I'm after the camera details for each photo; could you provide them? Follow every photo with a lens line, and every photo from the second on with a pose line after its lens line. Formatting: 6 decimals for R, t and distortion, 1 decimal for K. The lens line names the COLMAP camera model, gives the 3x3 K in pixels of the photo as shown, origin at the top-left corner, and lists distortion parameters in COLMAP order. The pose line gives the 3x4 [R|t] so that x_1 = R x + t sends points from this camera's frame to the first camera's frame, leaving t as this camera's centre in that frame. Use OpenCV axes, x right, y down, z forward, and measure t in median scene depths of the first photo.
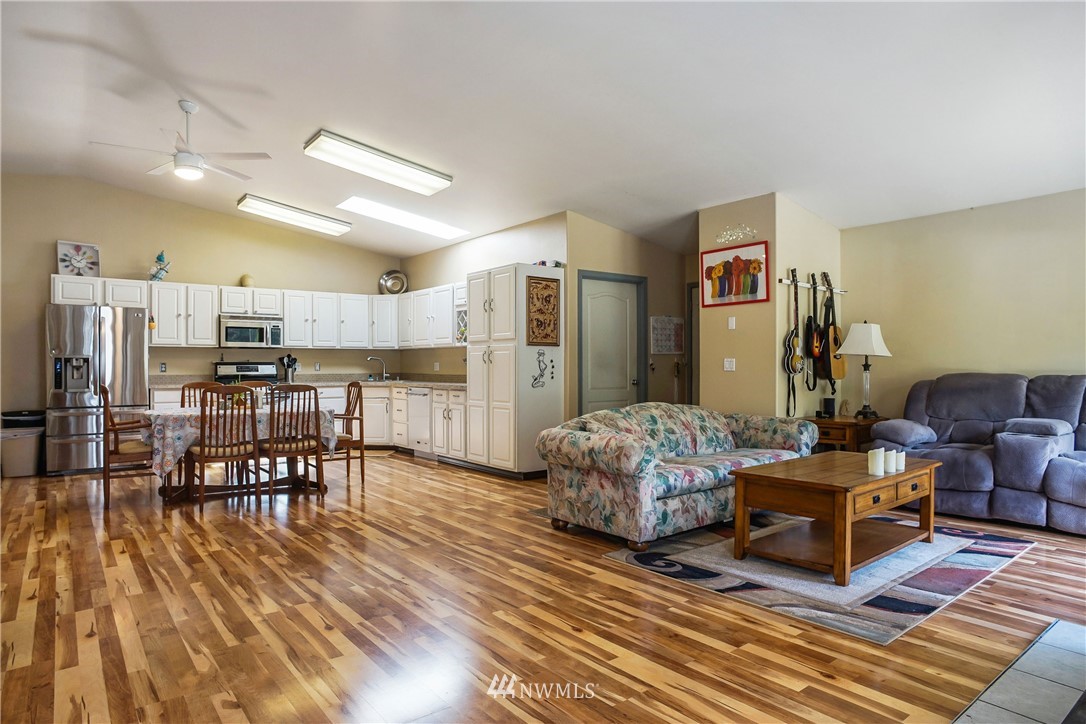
lens RADIAL K [[635.0, 0, 543.0], [0, 635.0, 362.0], [0, 0, 1]] dist [-0.096952, 0.082596]
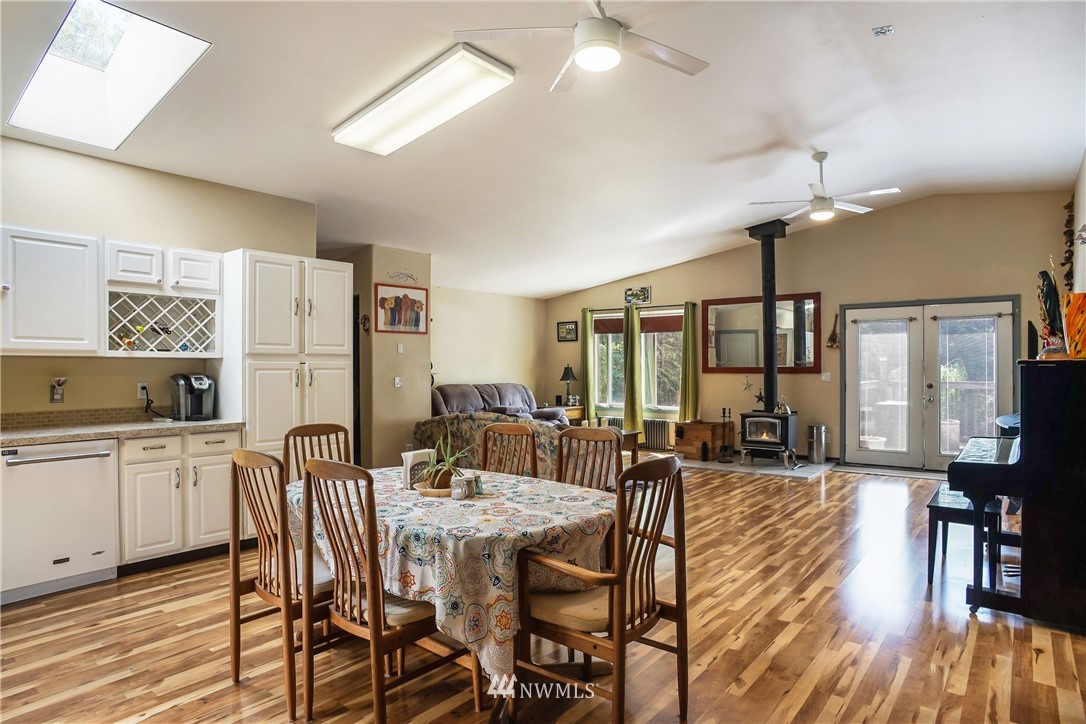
lens RADIAL K [[628.7, 0, 560.8], [0, 628.7, 314.8], [0, 0, 1]] dist [-0.000749, -0.000106]
pose [[-0.247559, 0.085591, 0.965085, -0.931628], [0.000947, 0.996111, -0.088099, -0.016952], [-0.968872, -0.020896, -0.246678, 0.965921]]
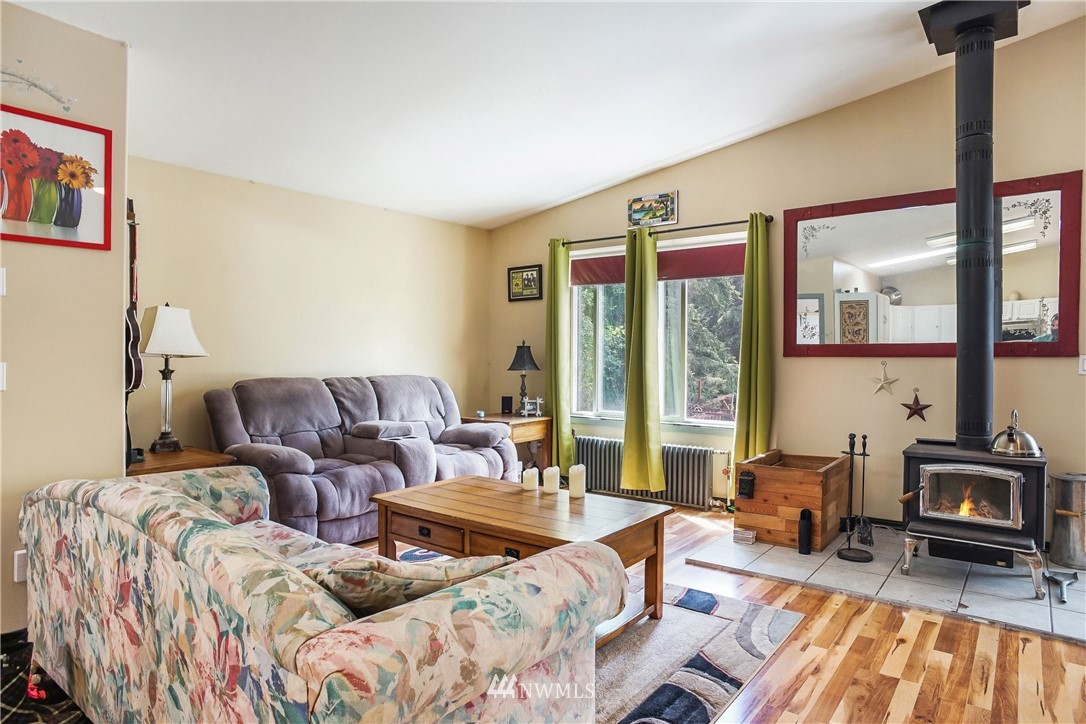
lens RADIAL K [[637.1, 0, 545.1], [0, 637.1, 345.9], [0, 0, 1]] dist [-0.030958, 0.001747]
pose [[-0.231066, 0.015742, 0.972811, -0.198211], [-0.002115, 0.999859, -0.016682, -0.010061], [-0.972936, -0.005912, -0.231000, 0.706571]]
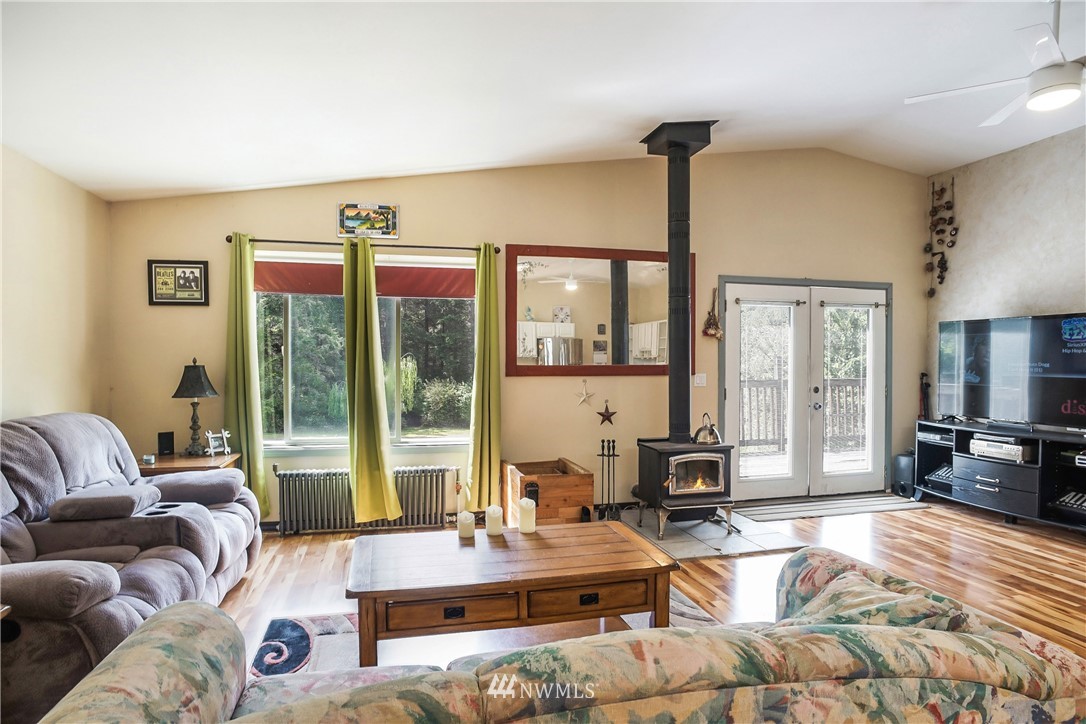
lens RADIAL K [[635.0, 0, 543.0], [0, 635.0, 362.0], [0, 0, 1]] dist [-0.096952, 0.082596]
pose [[-0.901885, 0.000632, 0.431975, 0.071623], [0.001004, 0.999999, 0.000634, -0.030223], [-0.431975, 0.001005, -0.901885, 1.000077]]
